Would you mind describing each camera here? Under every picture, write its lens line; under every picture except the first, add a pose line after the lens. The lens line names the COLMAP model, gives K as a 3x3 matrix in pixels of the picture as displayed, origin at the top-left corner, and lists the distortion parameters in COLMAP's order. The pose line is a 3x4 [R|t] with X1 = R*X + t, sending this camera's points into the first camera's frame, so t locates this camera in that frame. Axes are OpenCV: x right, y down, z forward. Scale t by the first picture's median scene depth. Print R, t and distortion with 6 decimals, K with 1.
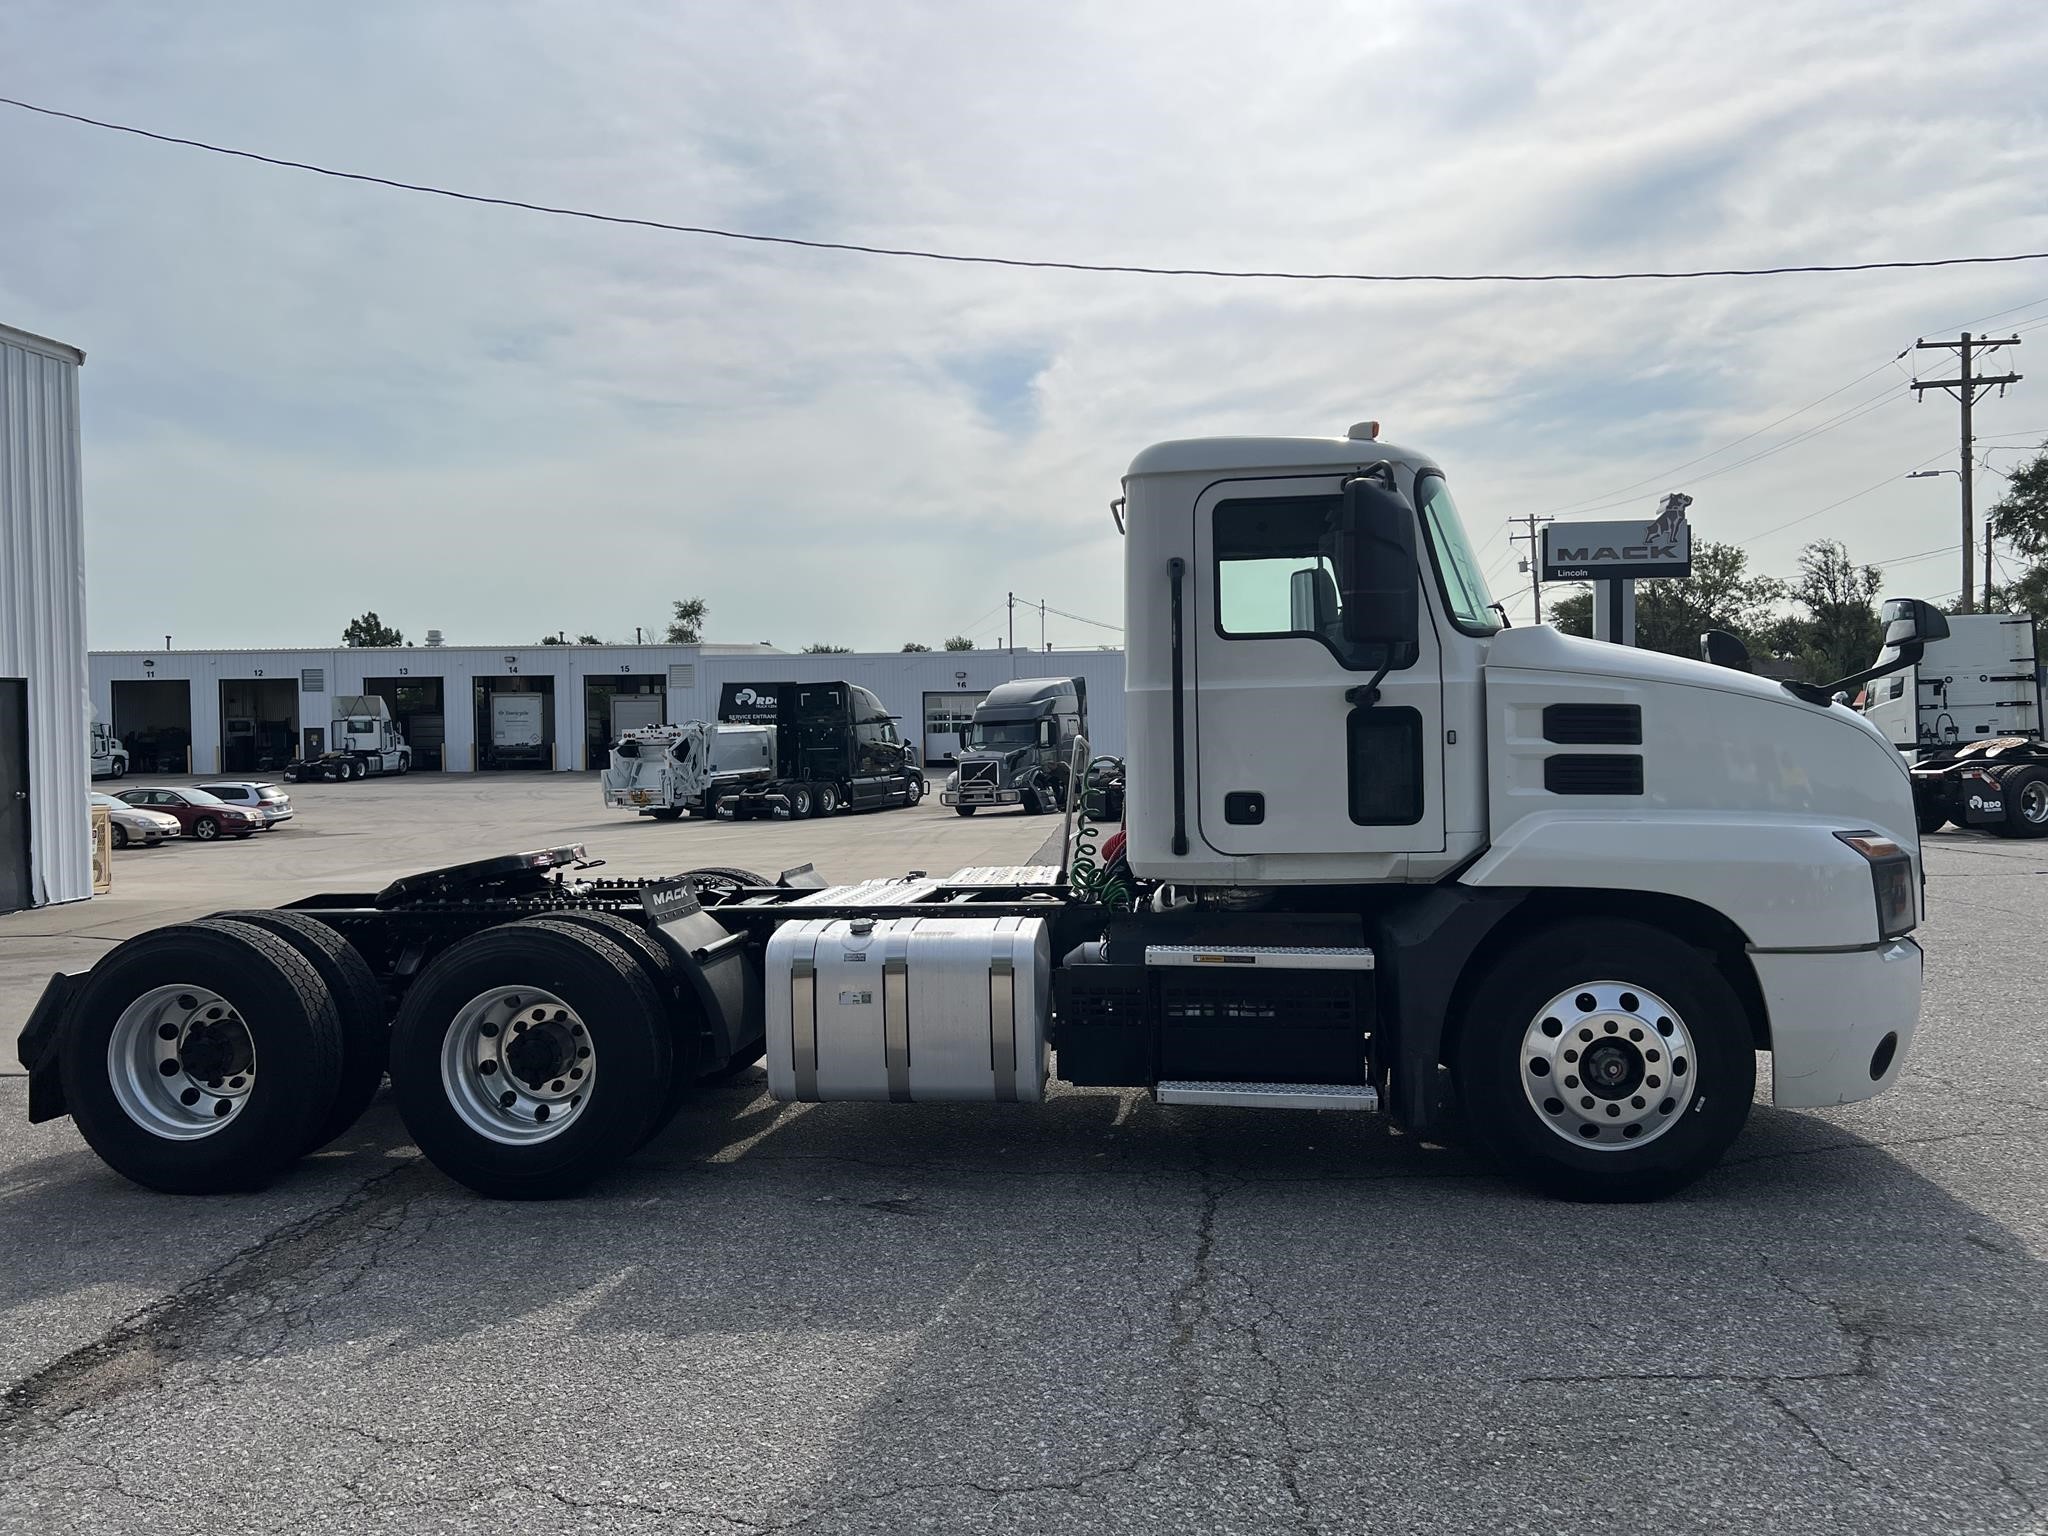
lens RADIAL K [[1548.8, 0, 1067.0], [0, 1548.8, 725.0], [0, 0, 1]] dist [0.007611, 0.000272]
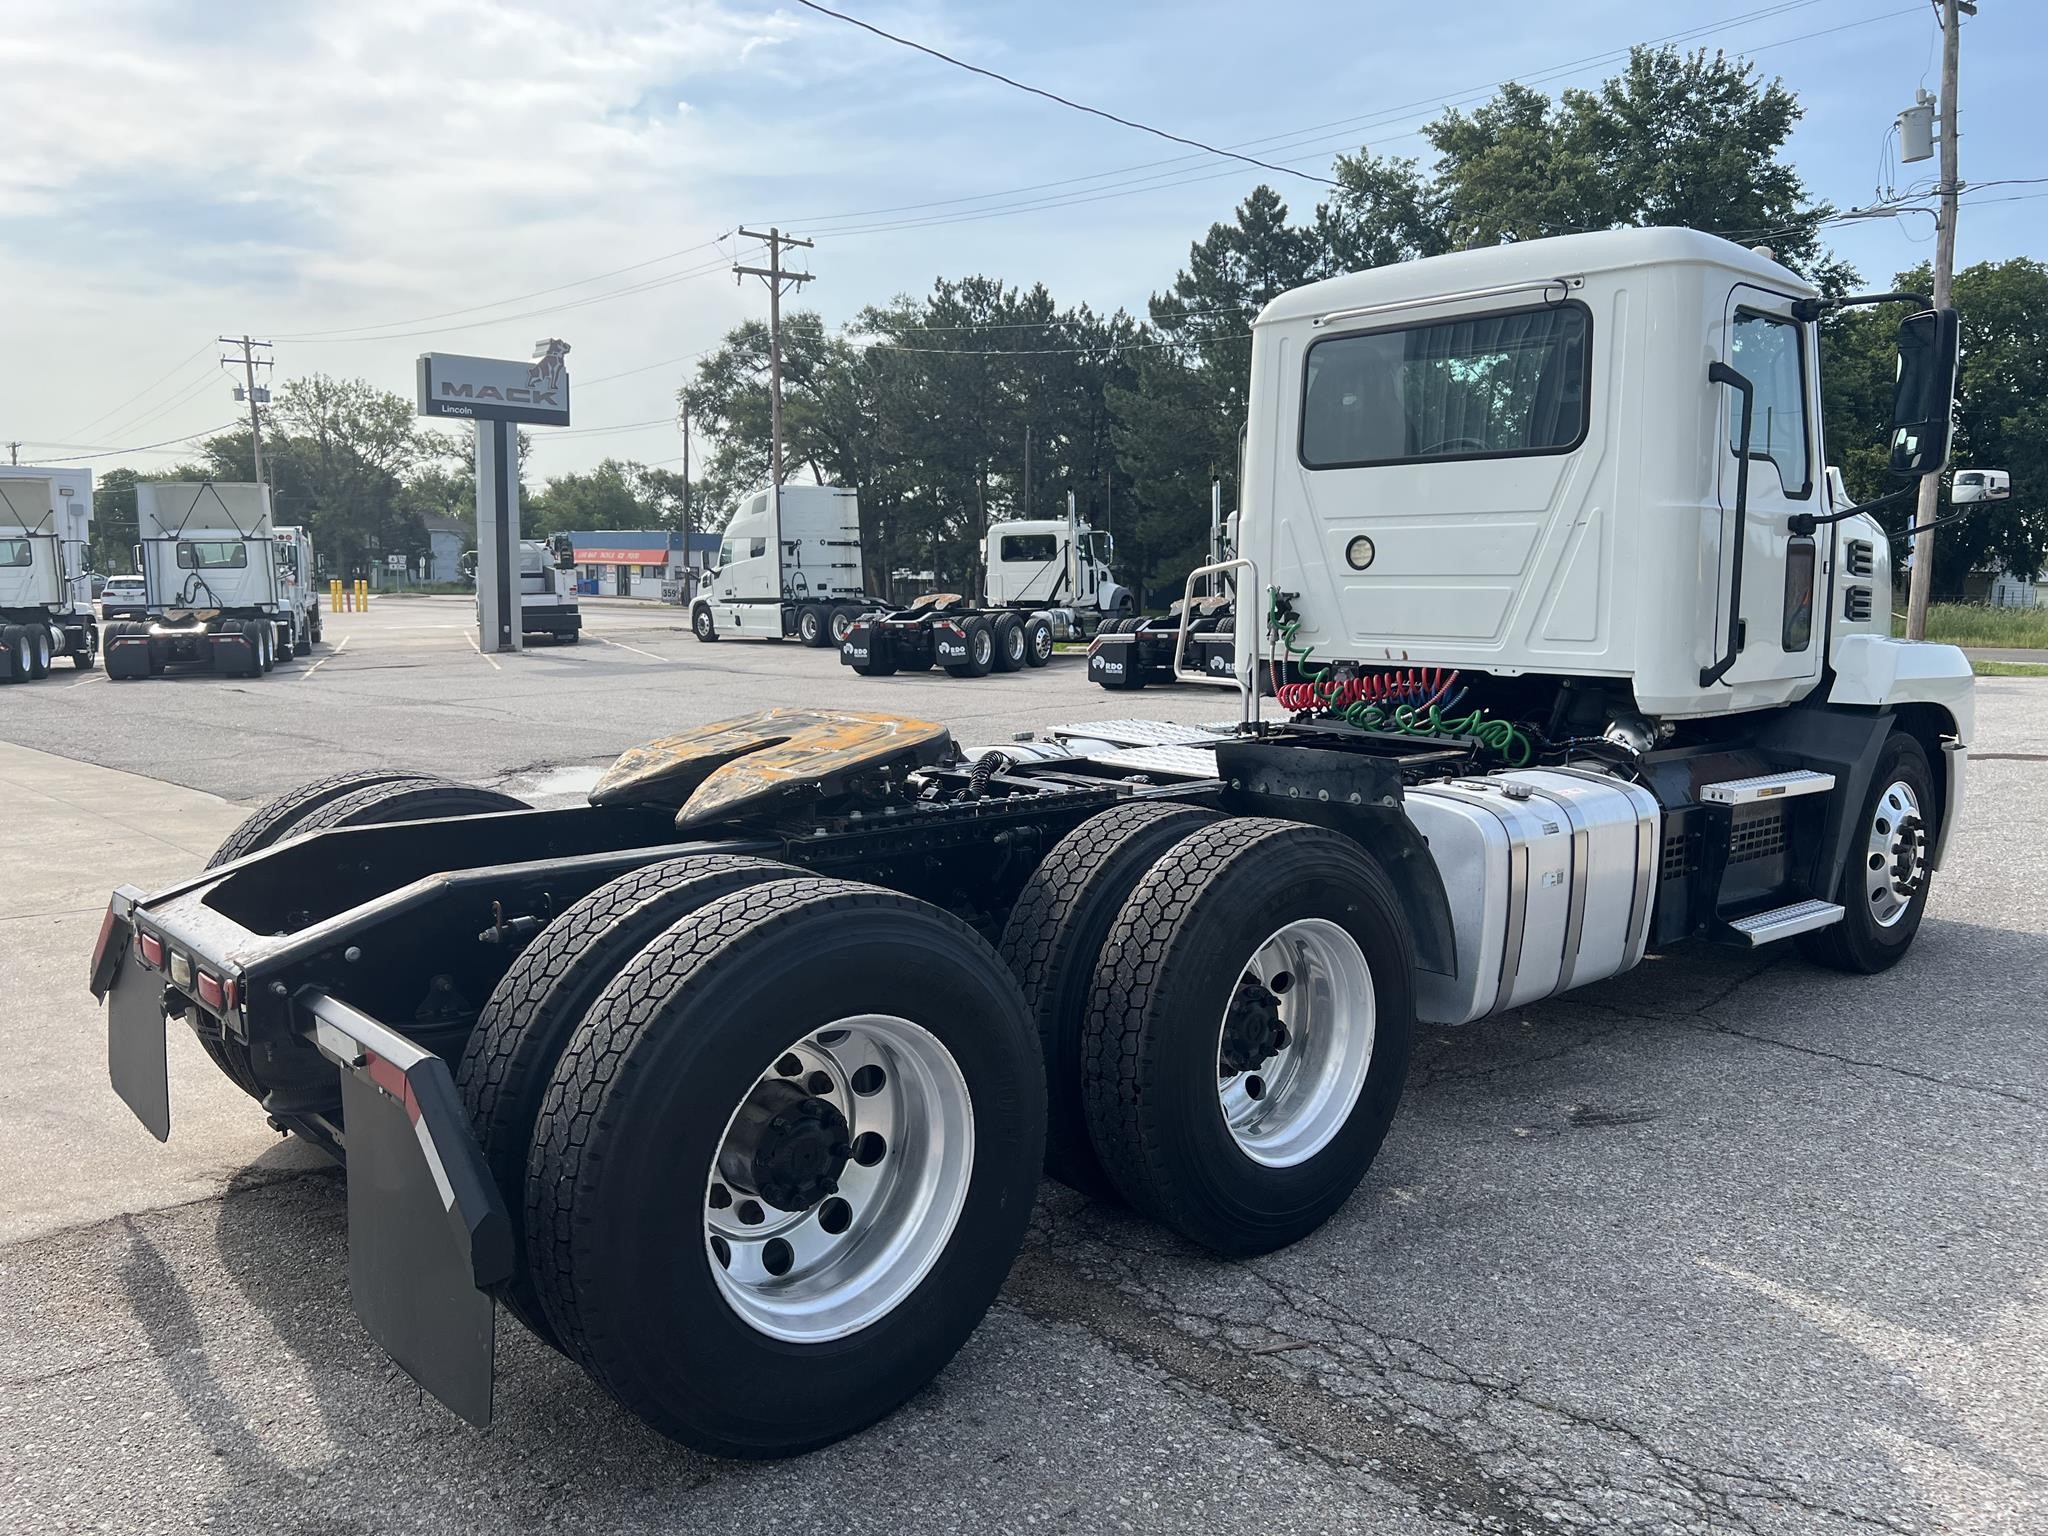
lens RADIAL K [[1544.5, 0, 987.3], [0, 1544.5, 745.6], [0, 0, 1]] dist [0.007669, -0.005735]
pose [[0.679151, -0.051947, 0.732158, -0.152783], [-0.026662, 0.995088, 0.095334, 0.006693], [-0.733515, -0.084267, 0.674430, 0.114439]]
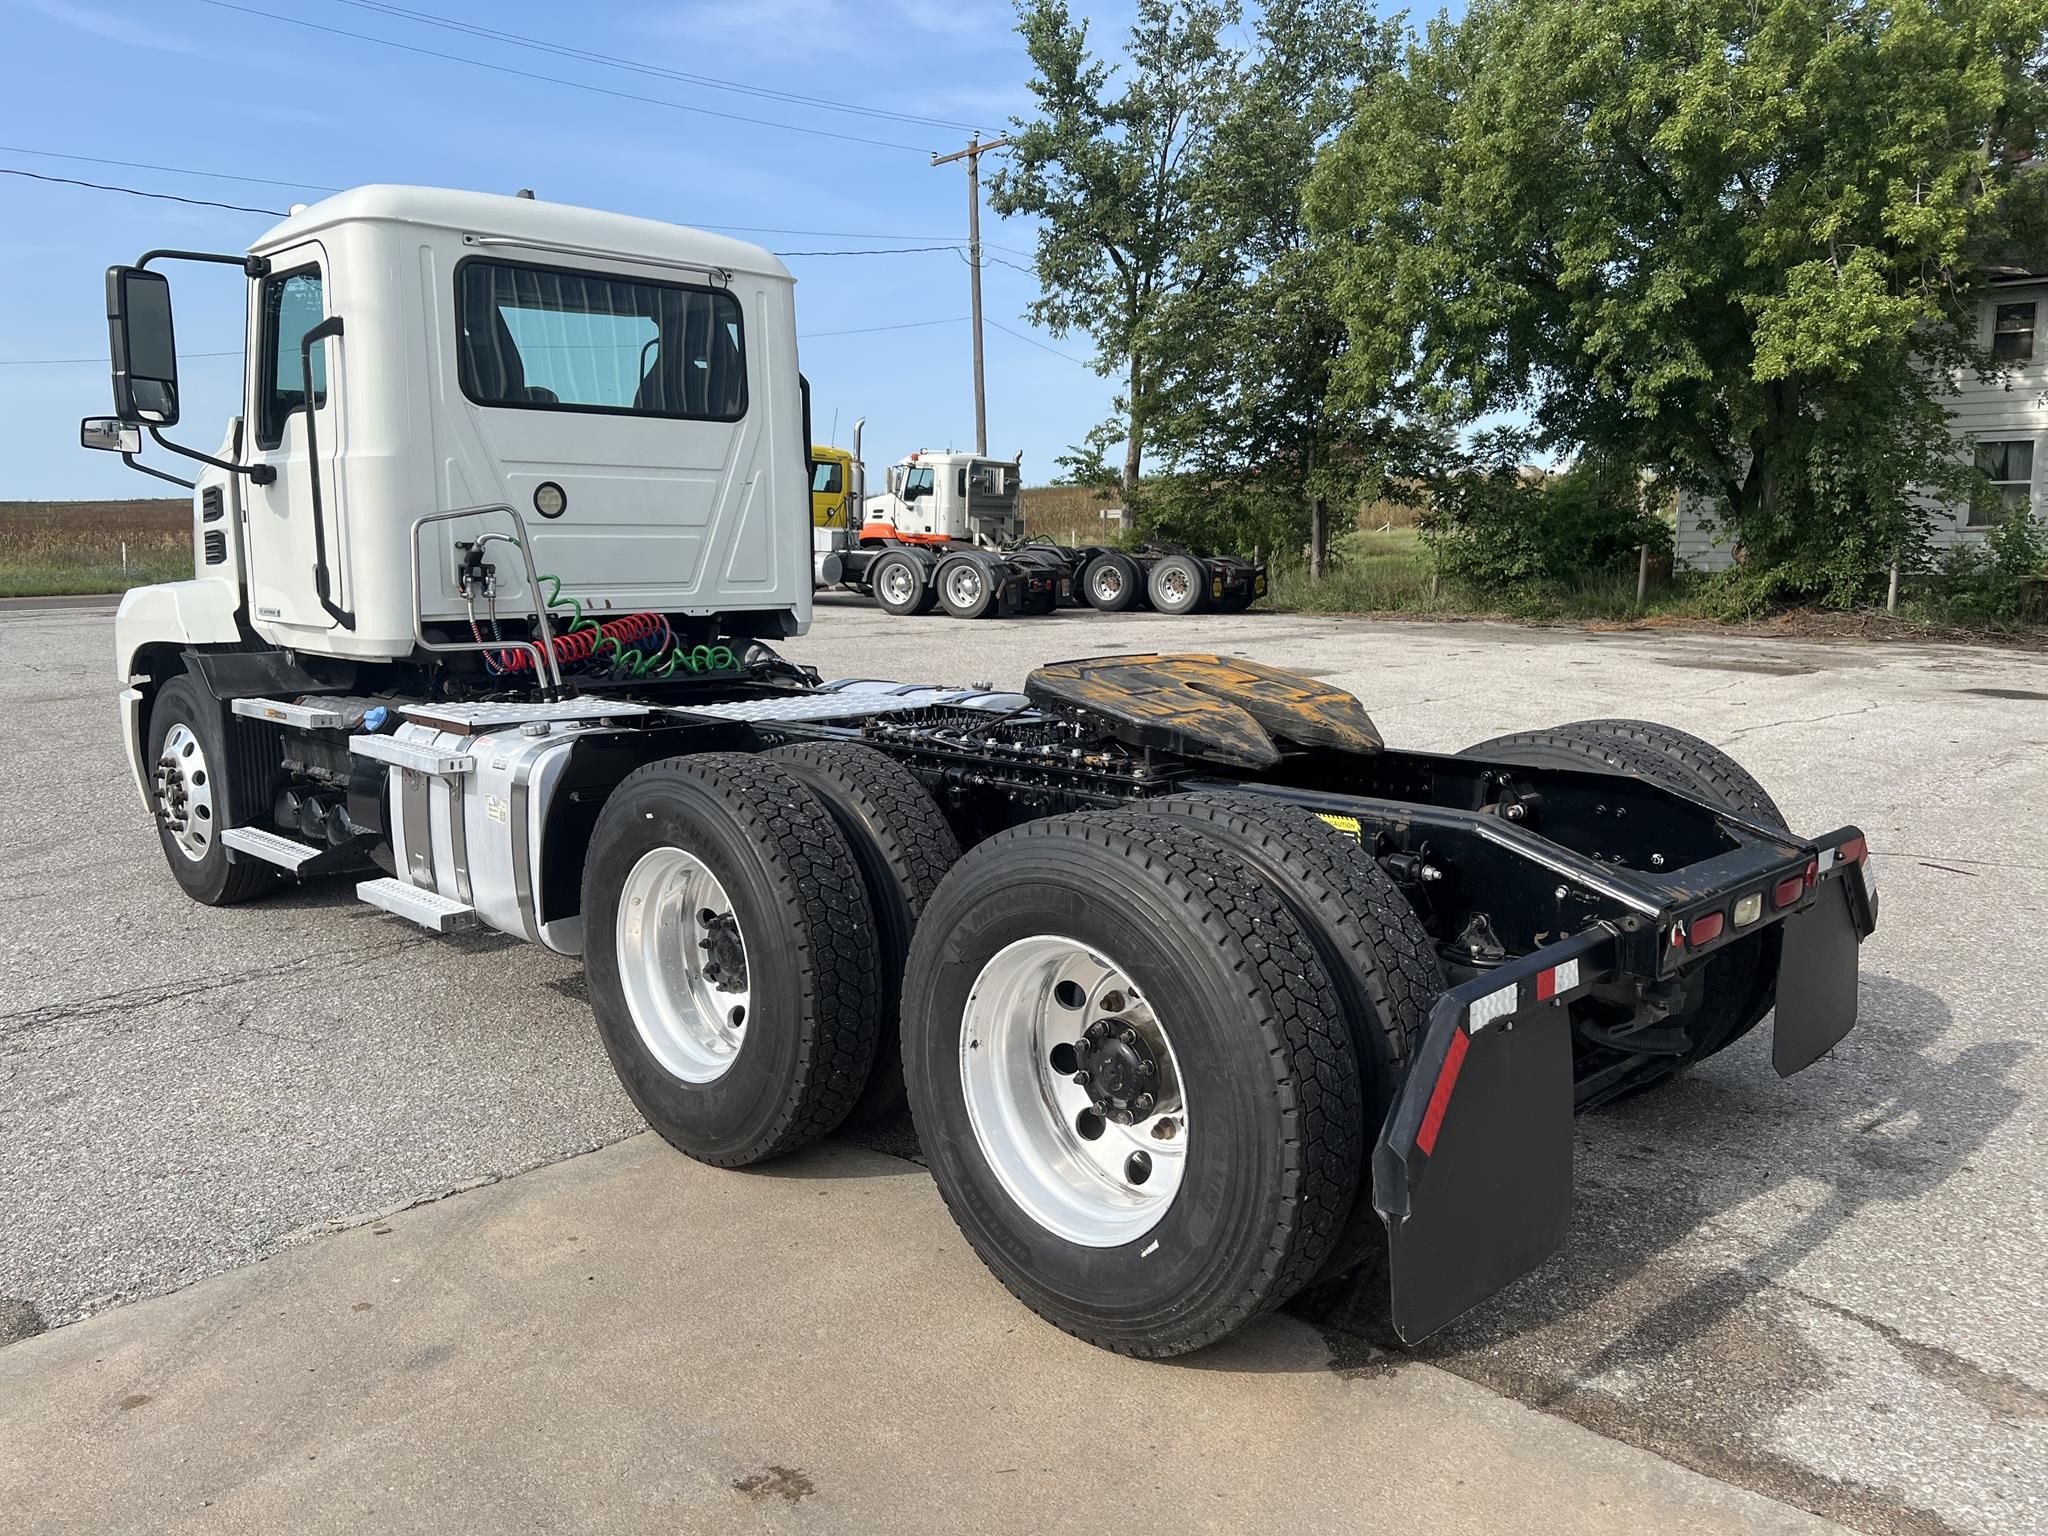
lens RADIAL K [[1555.2, 0, 1018.6], [0, 1555.2, 779.5], [0, 0, 1]] dist [0.024656, -0.012160]
pose [[-0.777729, -0.072322, 0.624426, -0.142449], [0.012000, 0.991470, 0.129781, 0.009321], [-0.628485, 0.108427, -0.770227, 0.314746]]
